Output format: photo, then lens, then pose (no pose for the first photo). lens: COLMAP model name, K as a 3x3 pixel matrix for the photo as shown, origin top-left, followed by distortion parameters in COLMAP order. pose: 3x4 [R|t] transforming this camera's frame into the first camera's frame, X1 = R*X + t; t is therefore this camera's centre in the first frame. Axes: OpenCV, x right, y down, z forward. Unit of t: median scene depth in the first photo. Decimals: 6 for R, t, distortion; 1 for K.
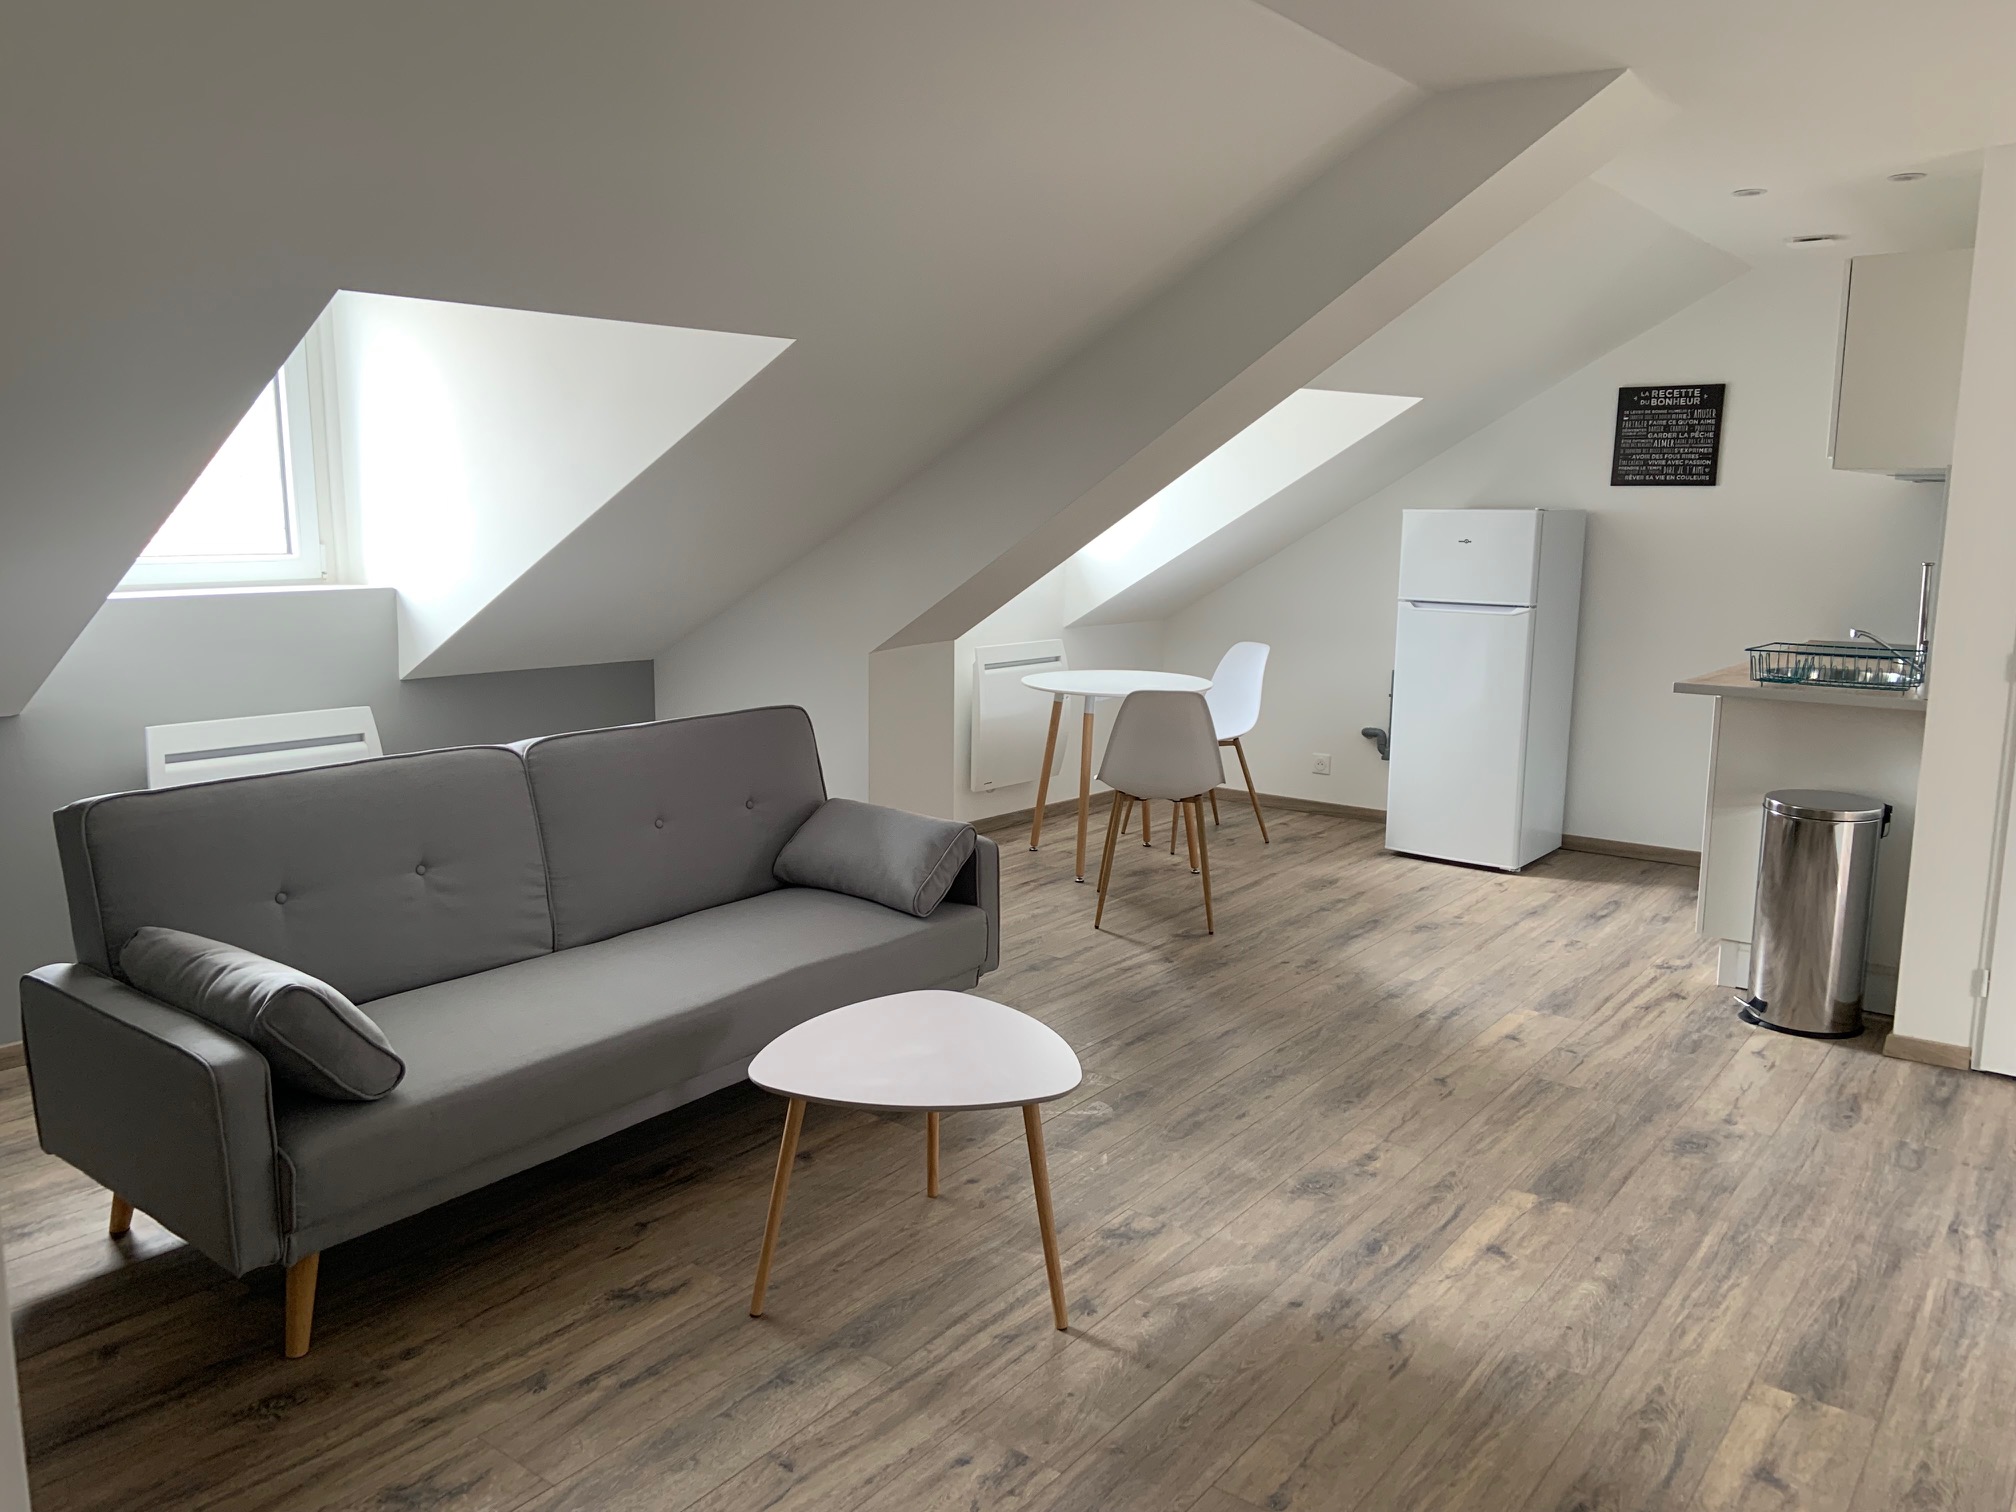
lens RADIAL K [[1515.5, 0, 1008.0], [0, 1515.5, 756.0], [0, 0, 1]] dist [0.120661, -0.165047]
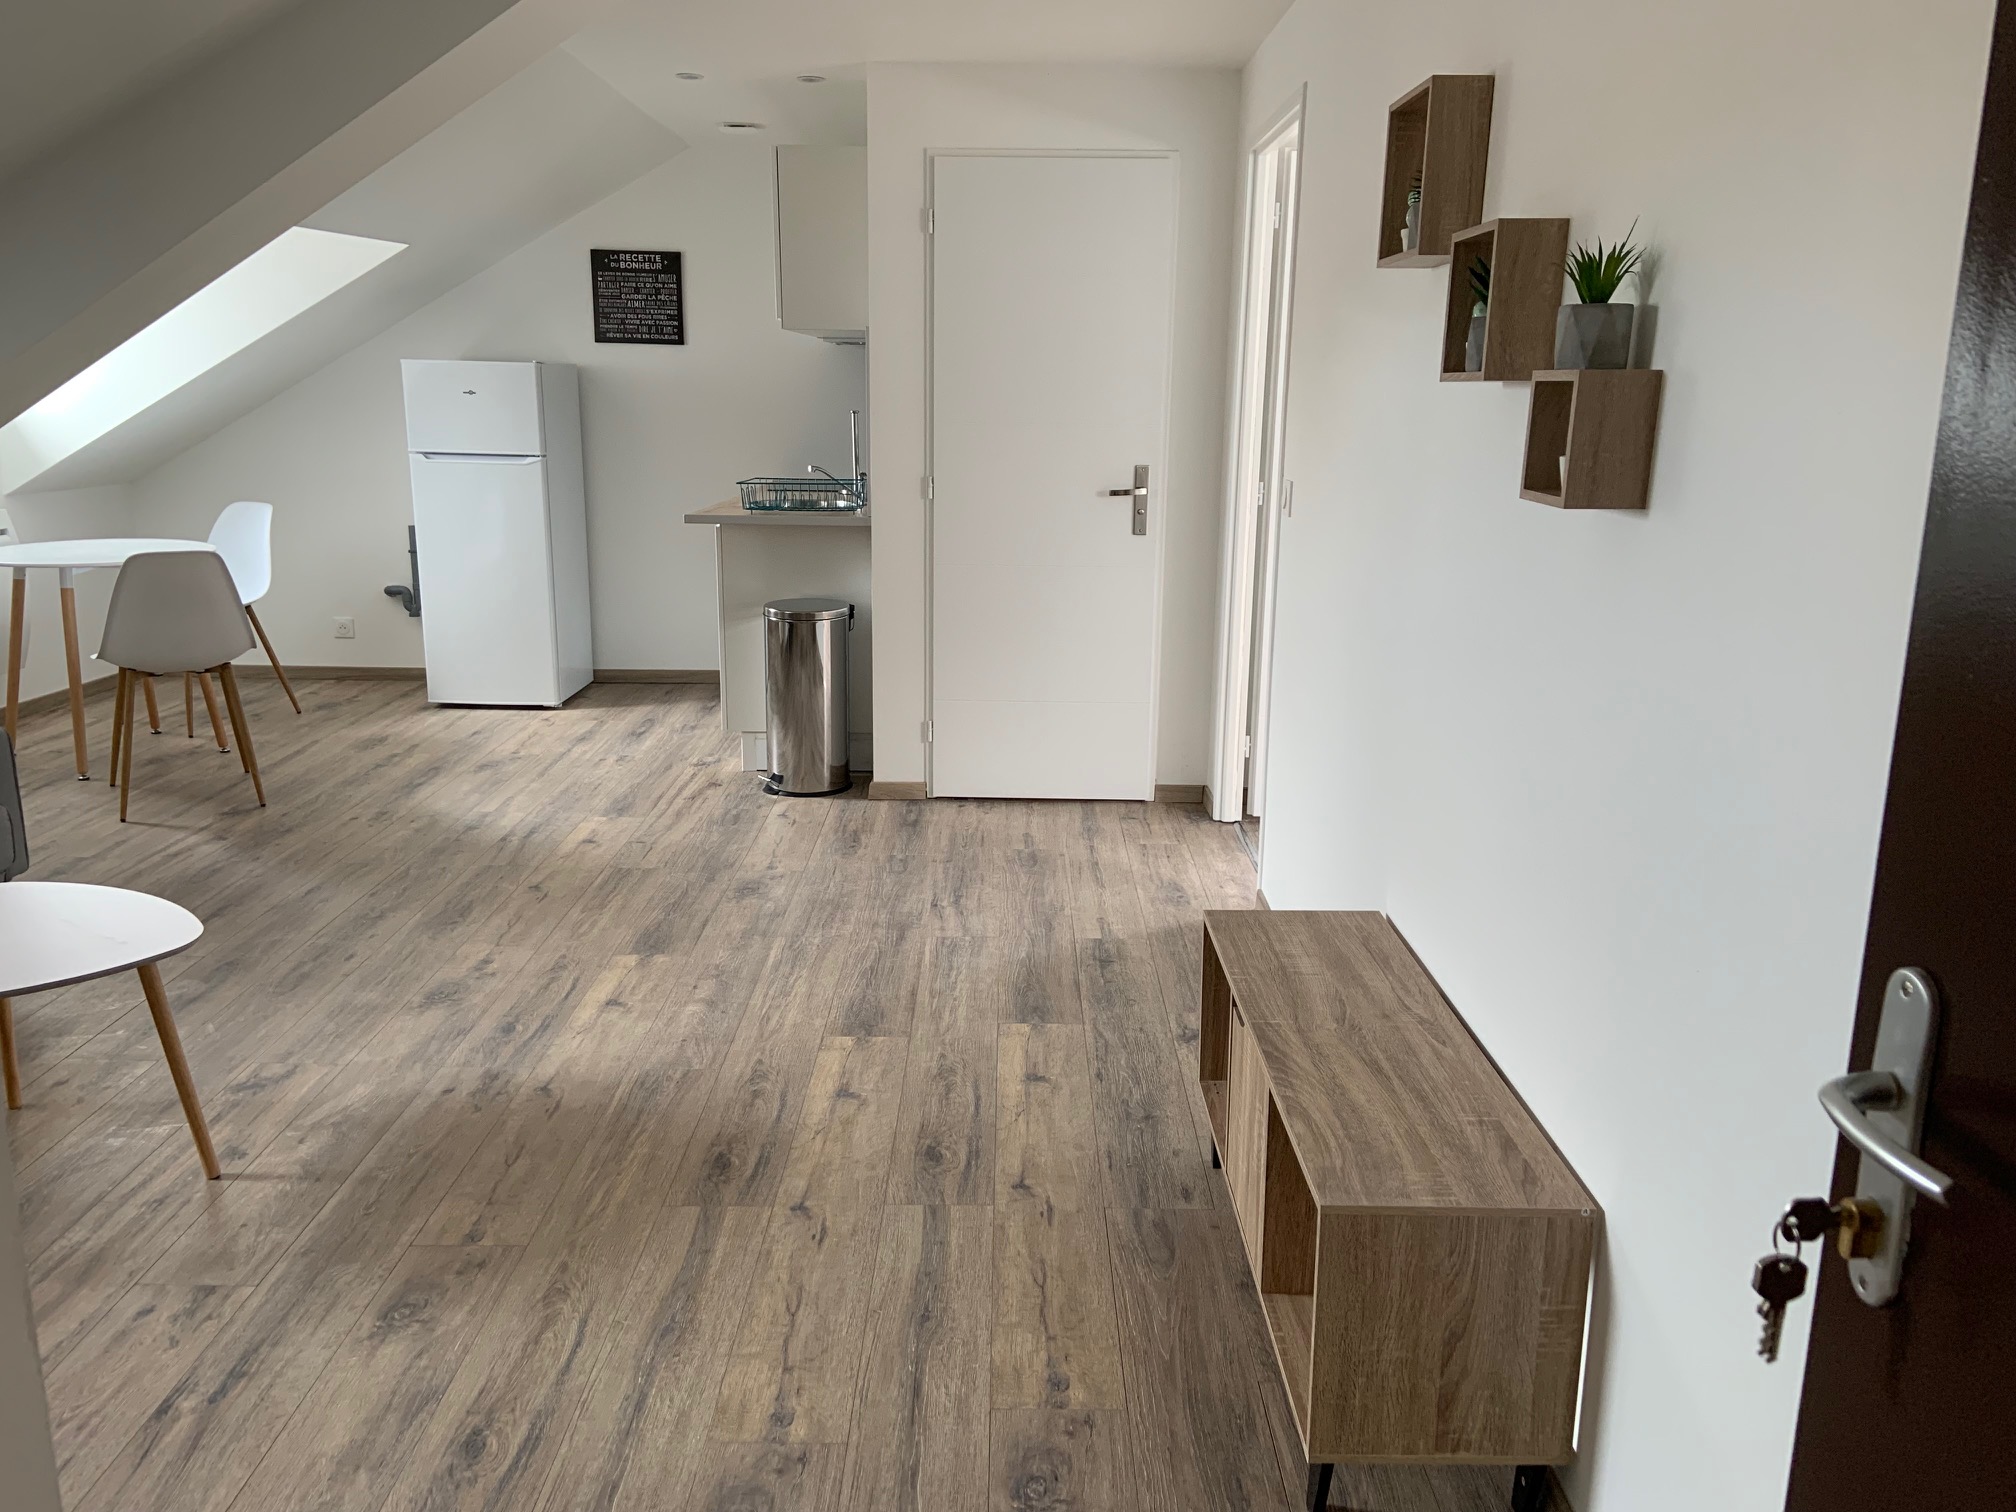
lens RADIAL K [[1488.2, 0, 1008.0], [0, 1488.2, 756.0], [0, 0, 1]] dist [0.132177, -0.162790]
pose [[0.796865, -0.146152, 0.586213, -0.075050], [0.095523, 0.988573, 0.116617, 0.027969], [-0.596558, -0.036931, 0.801720, -0.072493]]
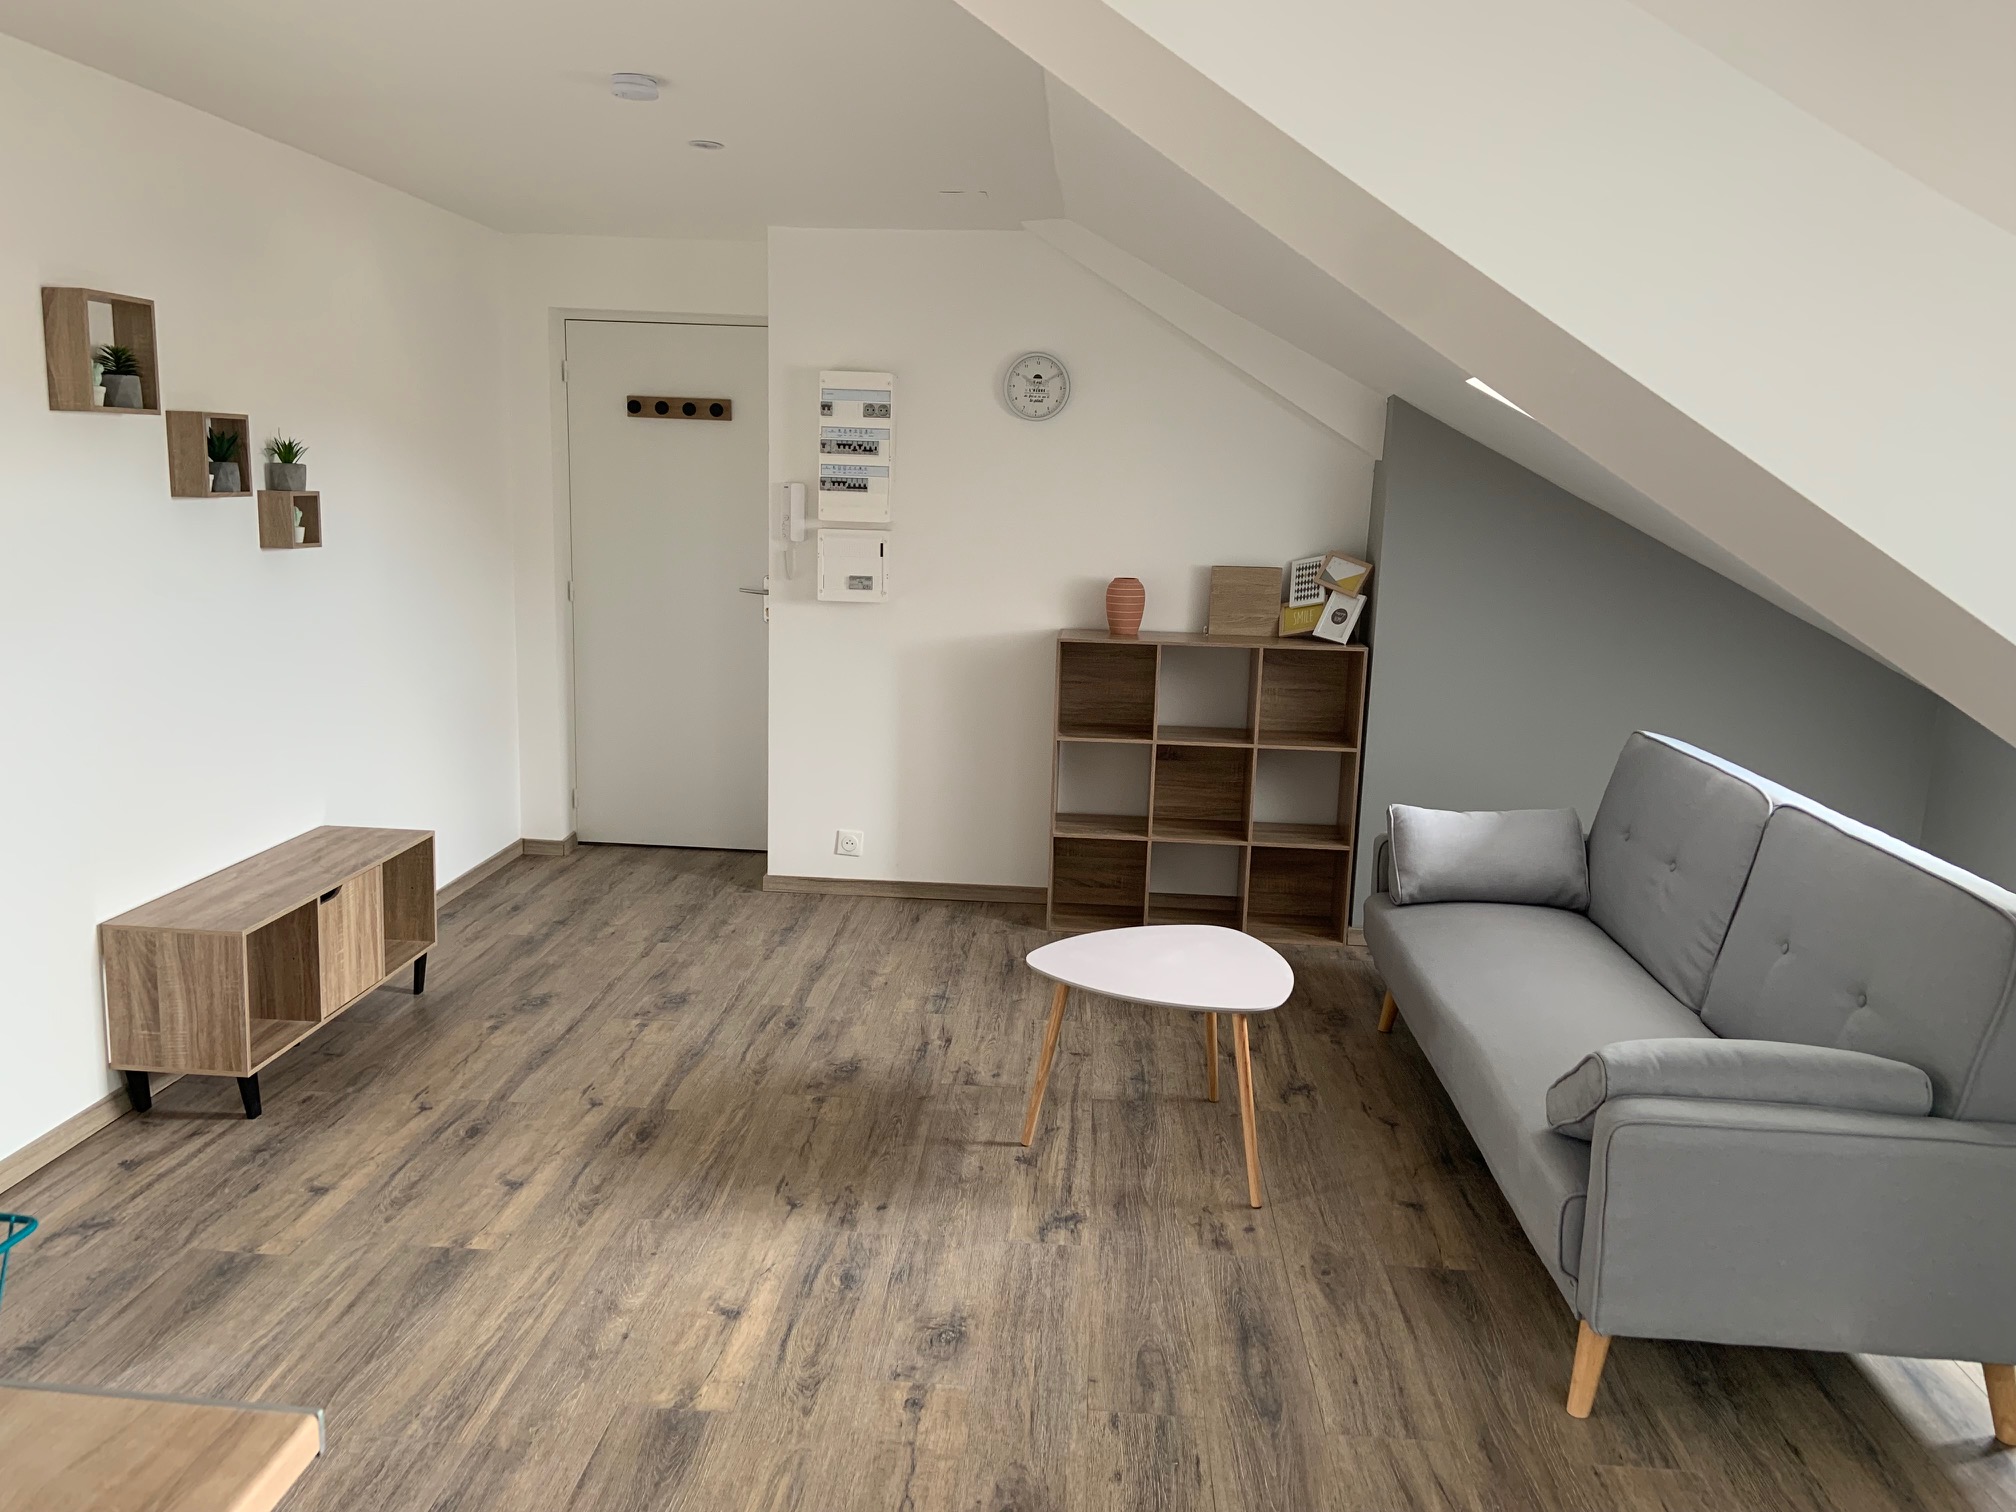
lens RADIAL K [[1515.5, 0, 1008.0], [0, 1515.5, 756.0], [0, 0, 1]] dist [0.120661, -0.165047]
pose [[-0.832384, 0.066859, -0.550152, 0.581818], [-0.127863, 0.942746, 0.308028, -0.265556], [0.539248, 0.326741, -0.776178, 1.487512]]
